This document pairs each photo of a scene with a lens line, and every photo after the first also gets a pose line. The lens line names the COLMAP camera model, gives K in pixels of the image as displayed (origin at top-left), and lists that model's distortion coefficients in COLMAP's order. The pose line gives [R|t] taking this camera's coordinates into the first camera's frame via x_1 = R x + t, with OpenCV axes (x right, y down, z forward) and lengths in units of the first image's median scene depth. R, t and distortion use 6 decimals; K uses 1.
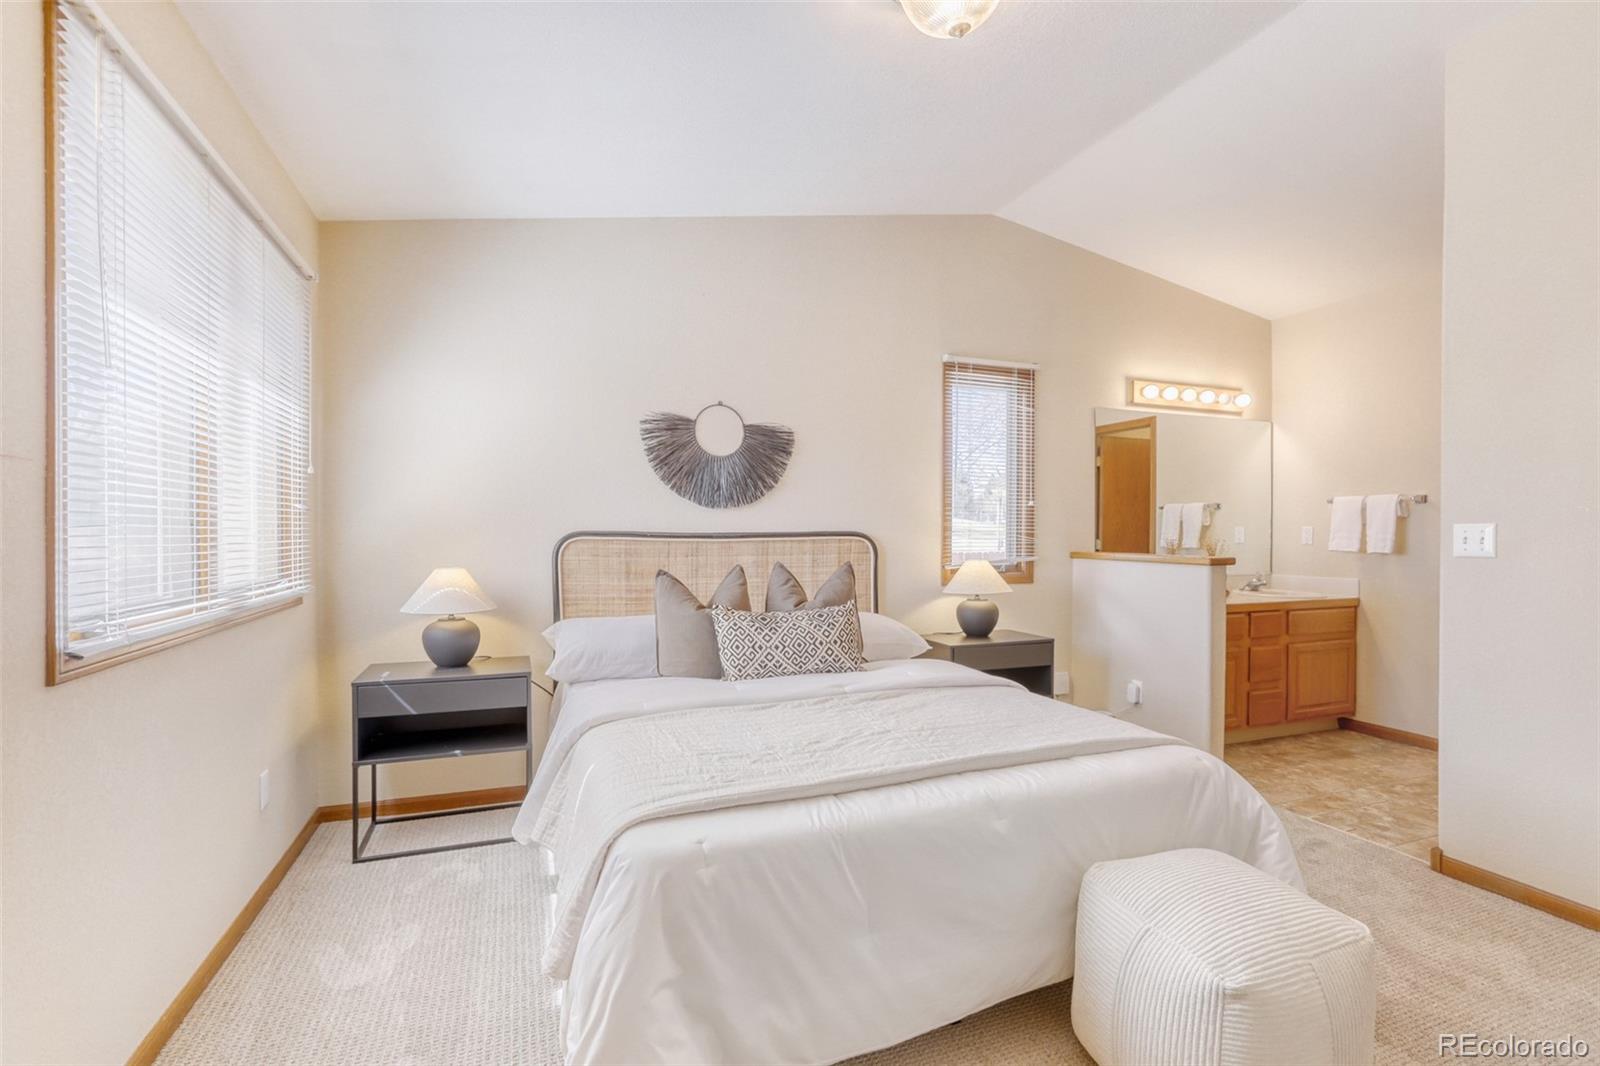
lens RADIAL K [[742.3, 0, 800.0], [0, 742.3, 533.0], [0, 0, 1]] dist [-0.045061, 0.026722]
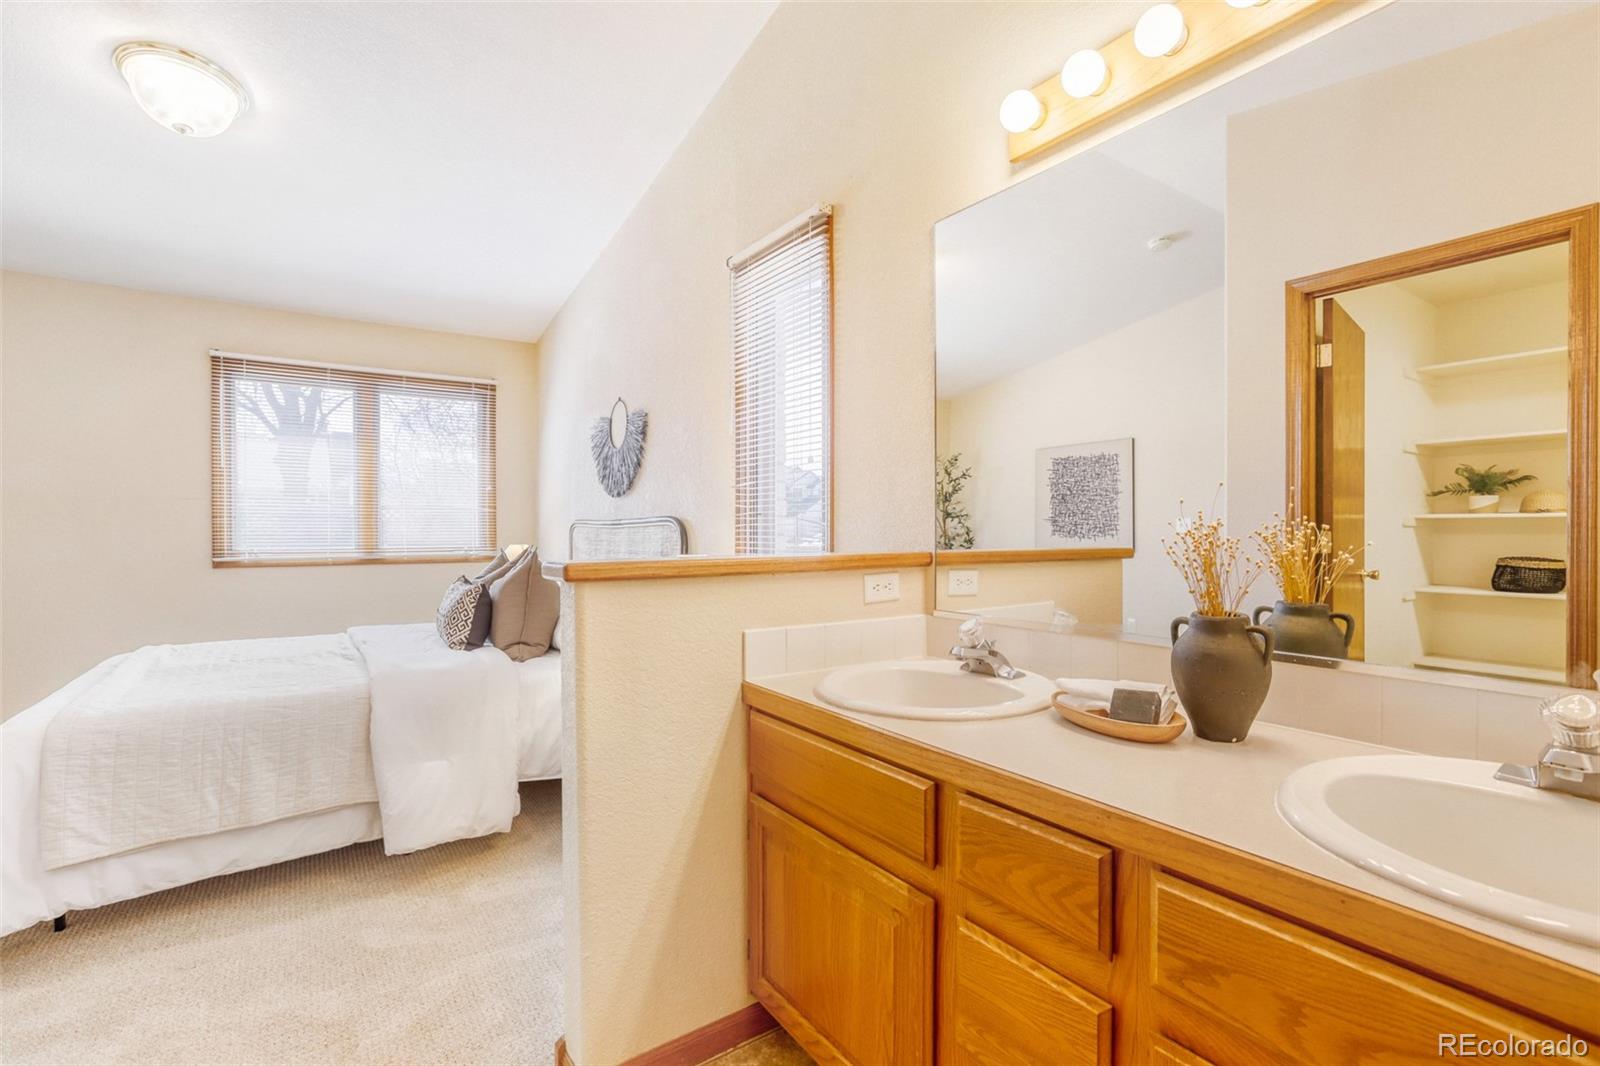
lens RADIAL K [[722.0, 0, 807.4], [0, 722.0, 538.4], [0, 0, 1]] dist [-0.045243, 0.014368]
pose [[0.255454, 0.007938, -0.966789, 0.946590], [-0.002449, 0.999968, 0.007564, 0.017318], [0.966818, 0.000436, 0.255465, 0.976254]]
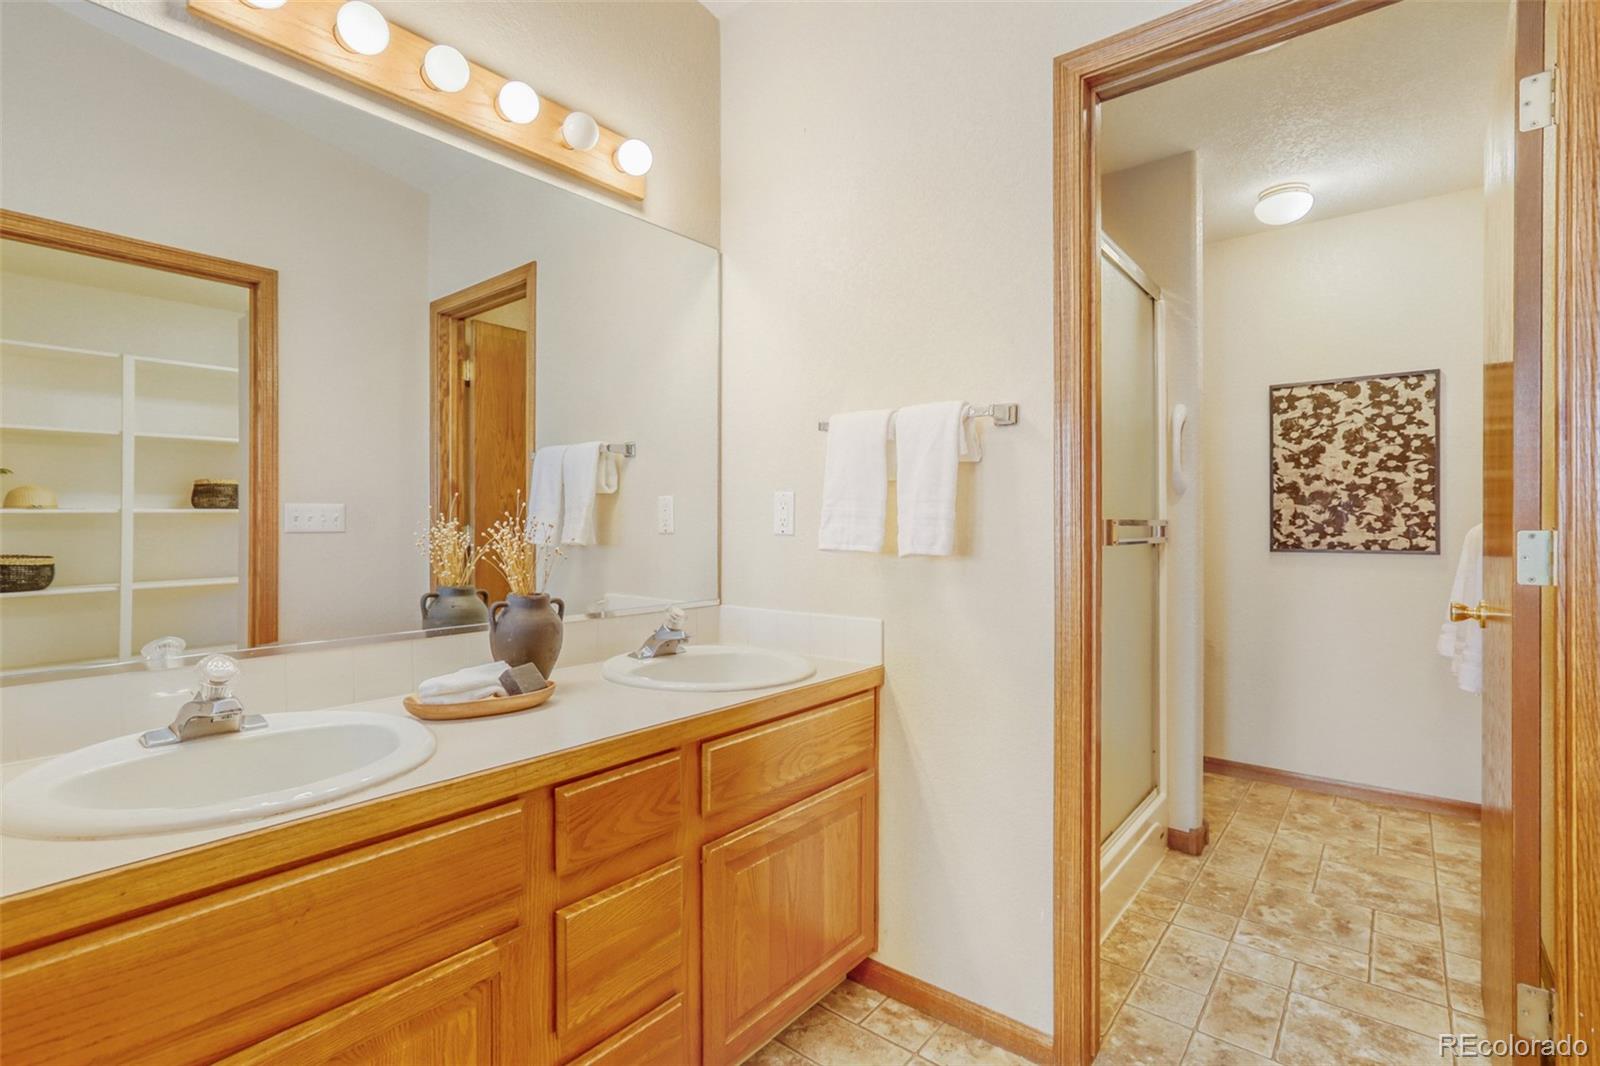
lens RADIAL K [[742.3, 0, 800.0], [0, 742.3, 533.0], [0, 0, 1]] dist [-0.045061, 0.026722]
pose [[0.857660, -0.007676, 0.514160, 0.608814], [0.003751, 0.999955, 0.008673, 0.014976], [-0.514204, -0.005510, 0.857650, 0.797600]]
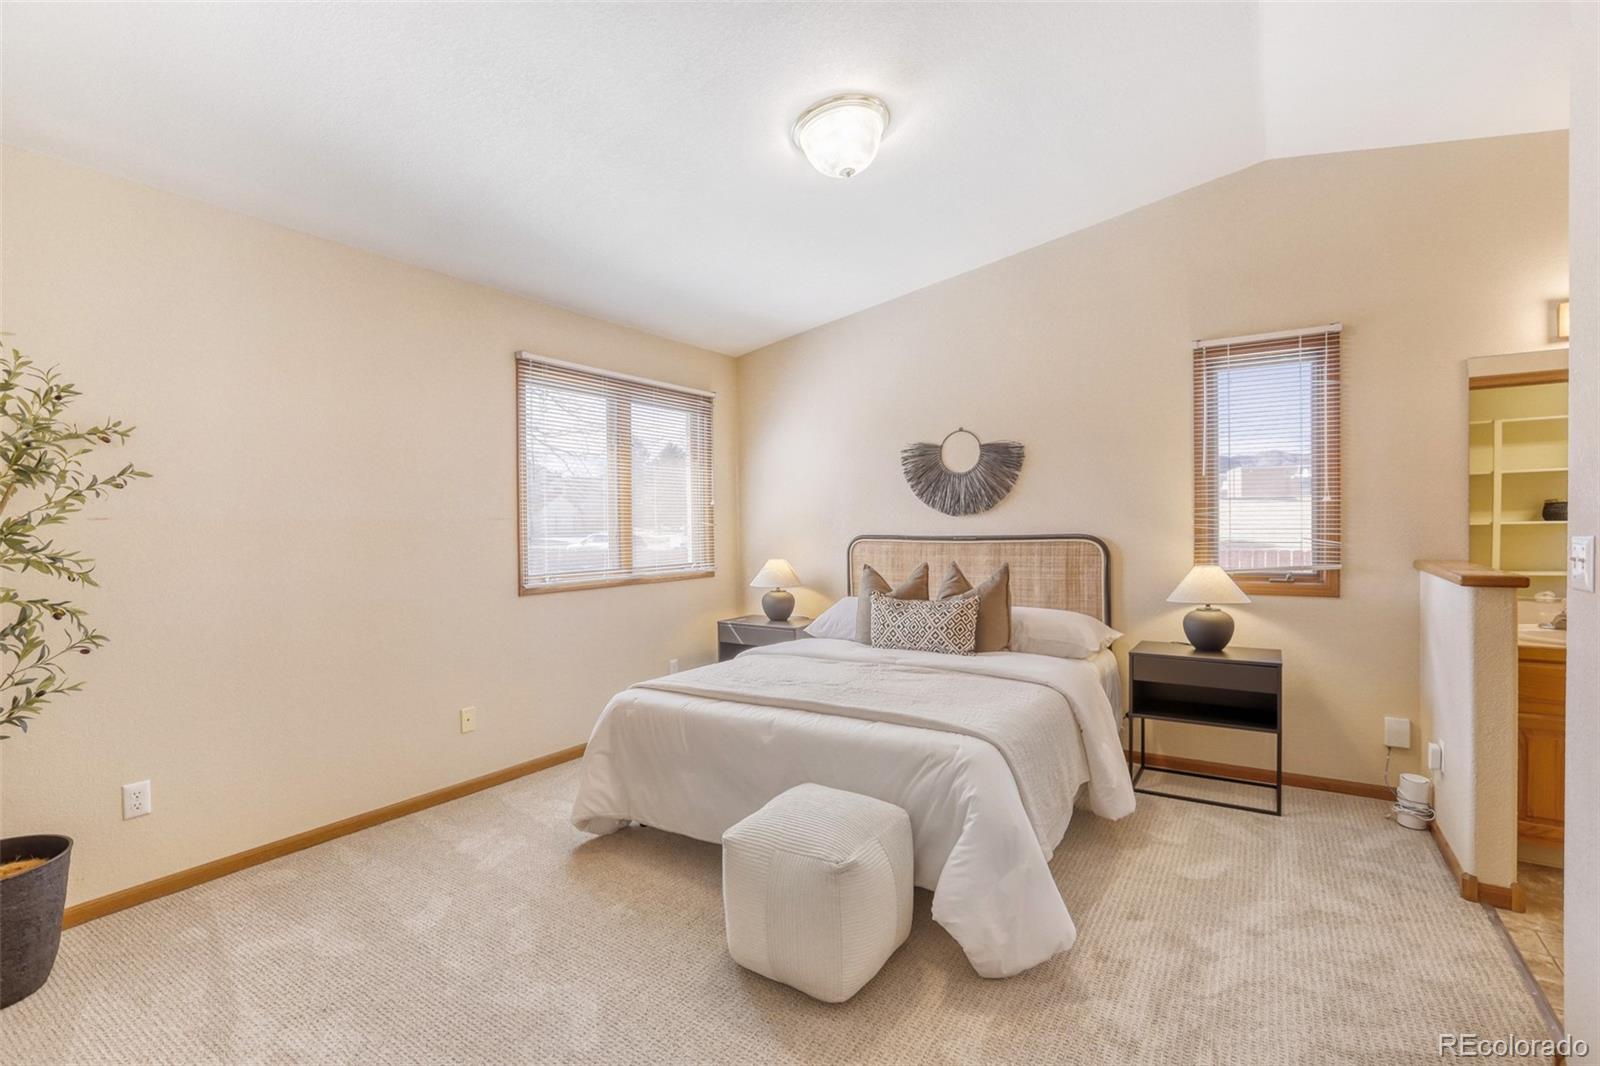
lens RADIAL K [[742.3, 0, 800.0], [0, 742.3, 533.0], [0, 0, 1]] dist [-0.045061, 0.026722]
pose [[0.591243, 0.000264, -0.806493, 0.696725], [0.011035, 0.999904, 0.008417, -0.017975], [0.806418, -0.013876, 0.591184, 0.068818]]
